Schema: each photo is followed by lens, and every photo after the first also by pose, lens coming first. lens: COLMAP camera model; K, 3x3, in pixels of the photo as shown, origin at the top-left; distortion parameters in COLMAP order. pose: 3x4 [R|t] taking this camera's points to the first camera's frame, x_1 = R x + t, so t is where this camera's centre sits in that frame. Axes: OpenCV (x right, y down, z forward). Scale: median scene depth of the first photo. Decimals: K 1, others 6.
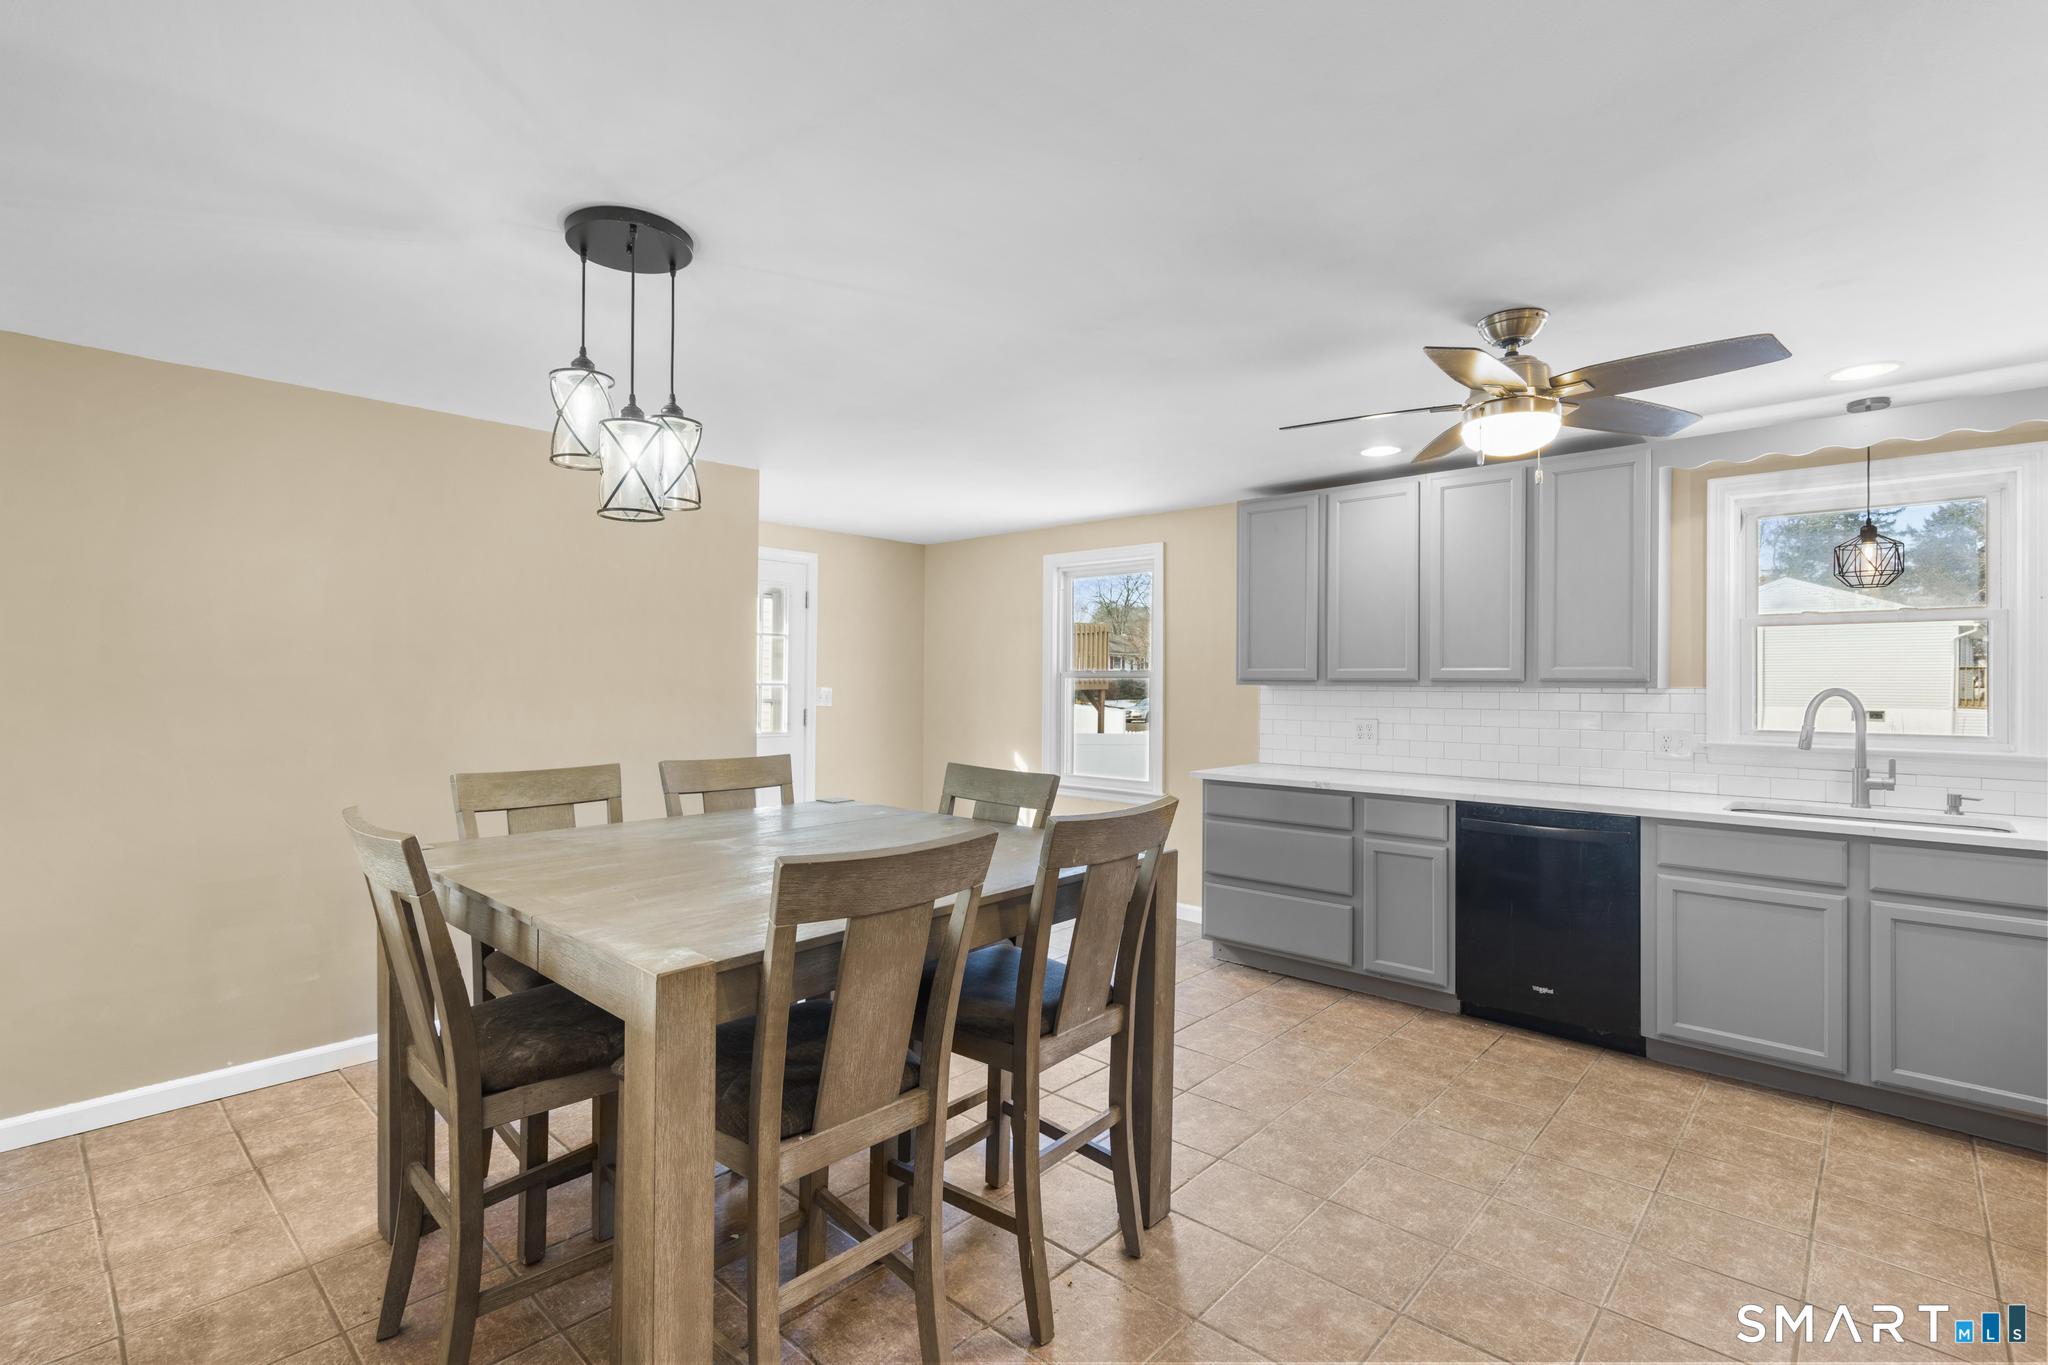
lens RADIAL K [[940.7, 0, 1015.5], [0, 940.7, 679.3], [0, 0, 1]] dist [-0.001414, 0.002739]
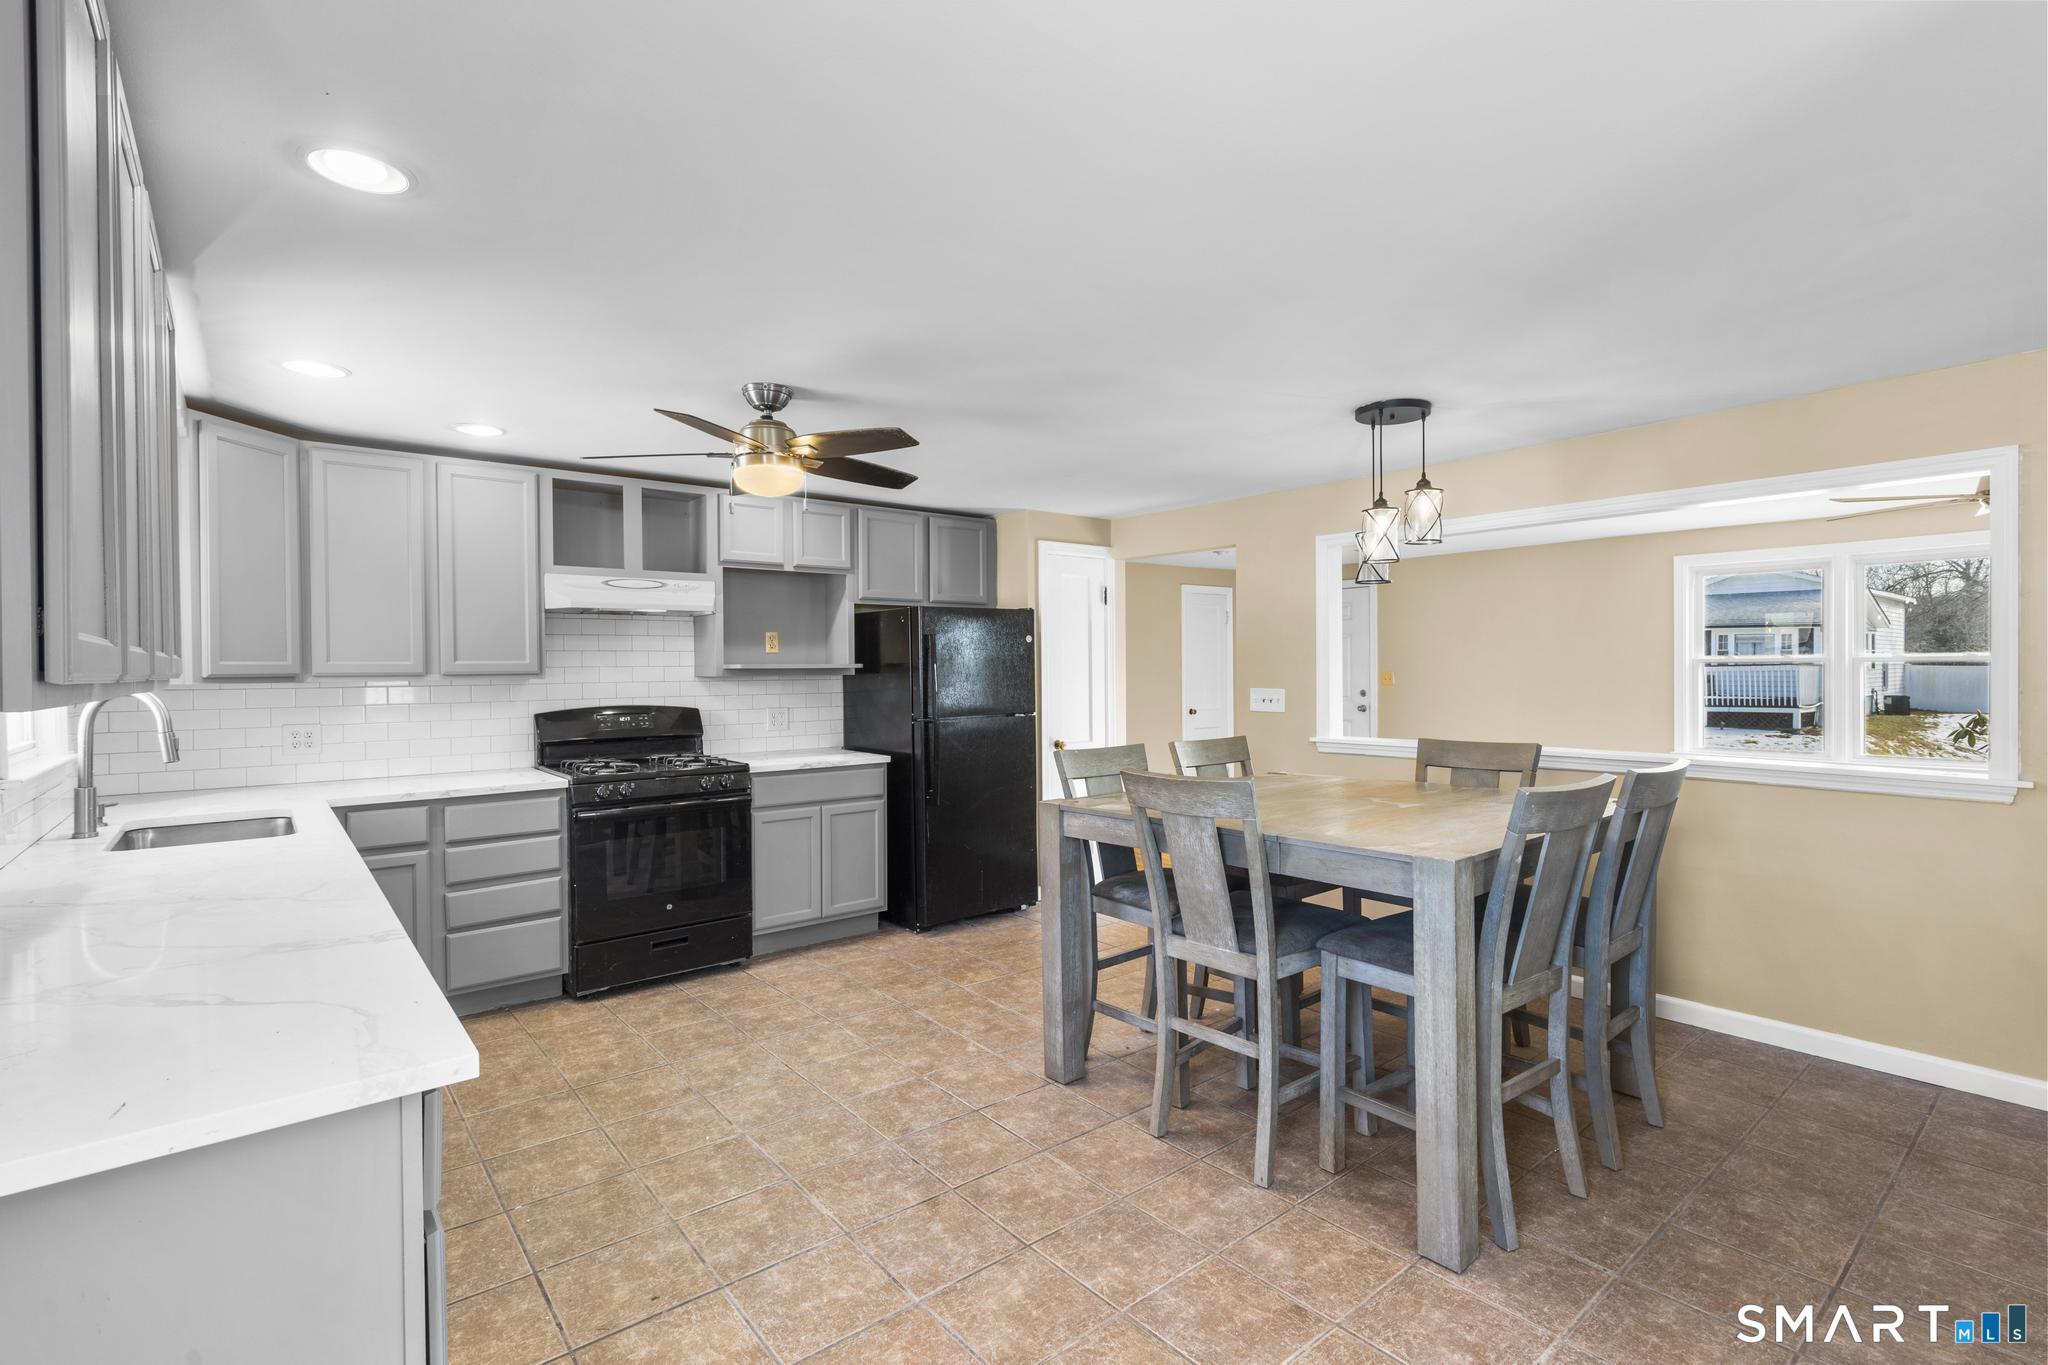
lens RADIAL K [[940.7, 0, 1009.6], [0, 940.7, 677.7], [0, 0, 1]] dist [-0.001414, 0.002739]
pose [[-0.989596, 0.000761, 0.143871, 0.016298], [0.001951, 0.999965, 0.008133, -0.003163], [-0.143860, 0.008329, -0.989563, 1.691125]]
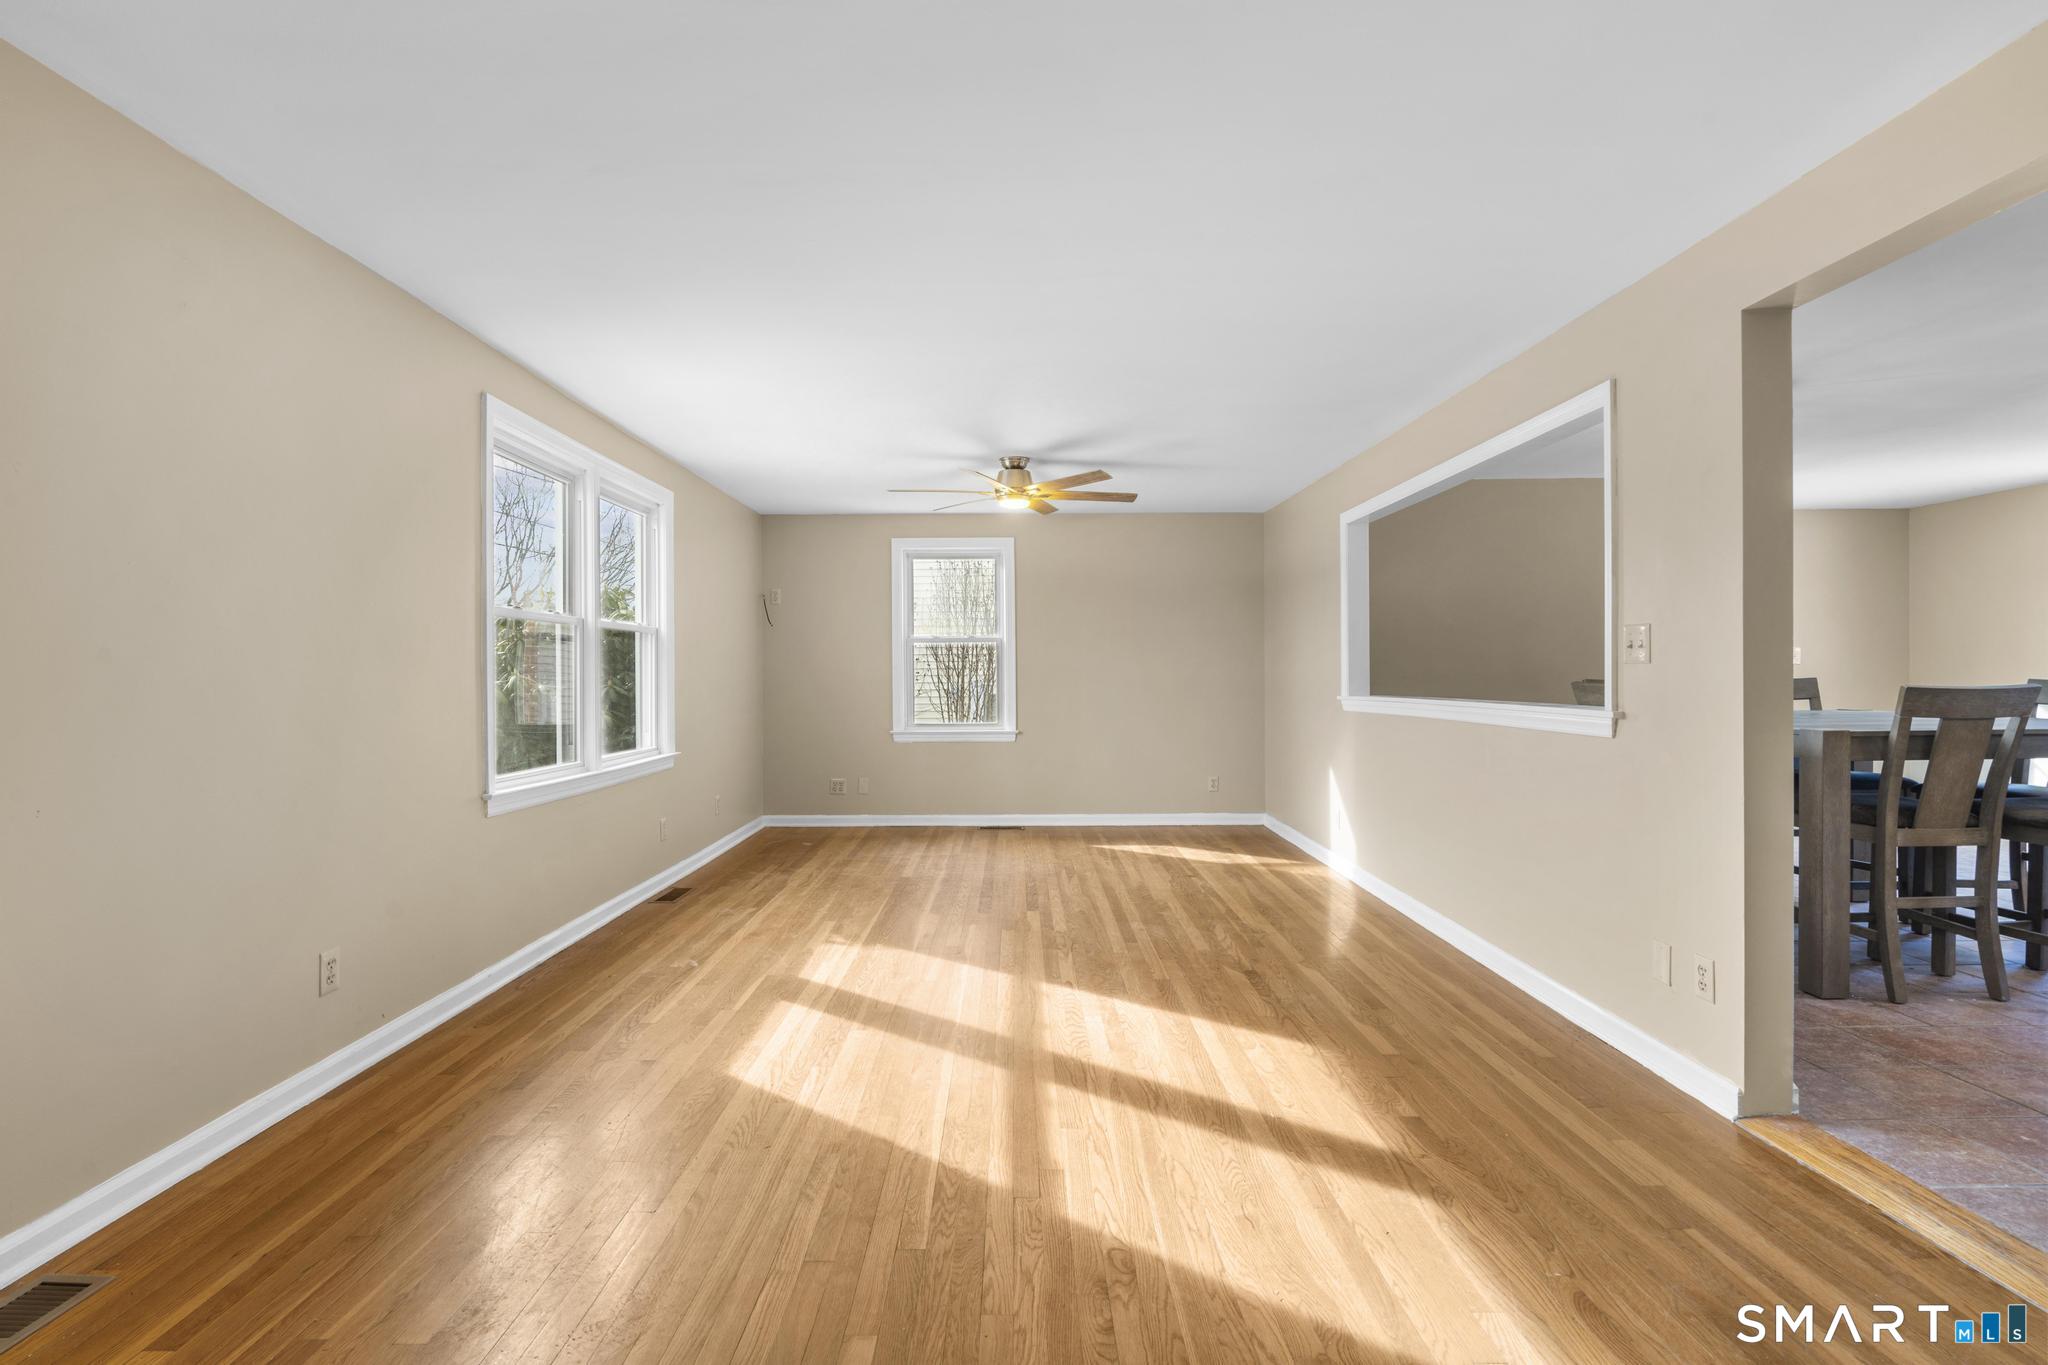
lens RADIAL K [[940.7, 0, 1032.6], [0, 940.7, 668.8], [0, 0, 1]] dist [-0.001414, 0.002739]
pose [[0.688599, -0.014583, -0.724995, -0.022505], [0.011740, 0.999891, -0.008962, 0.065319], [0.725047, -0.002340, 0.688695, -0.881089]]
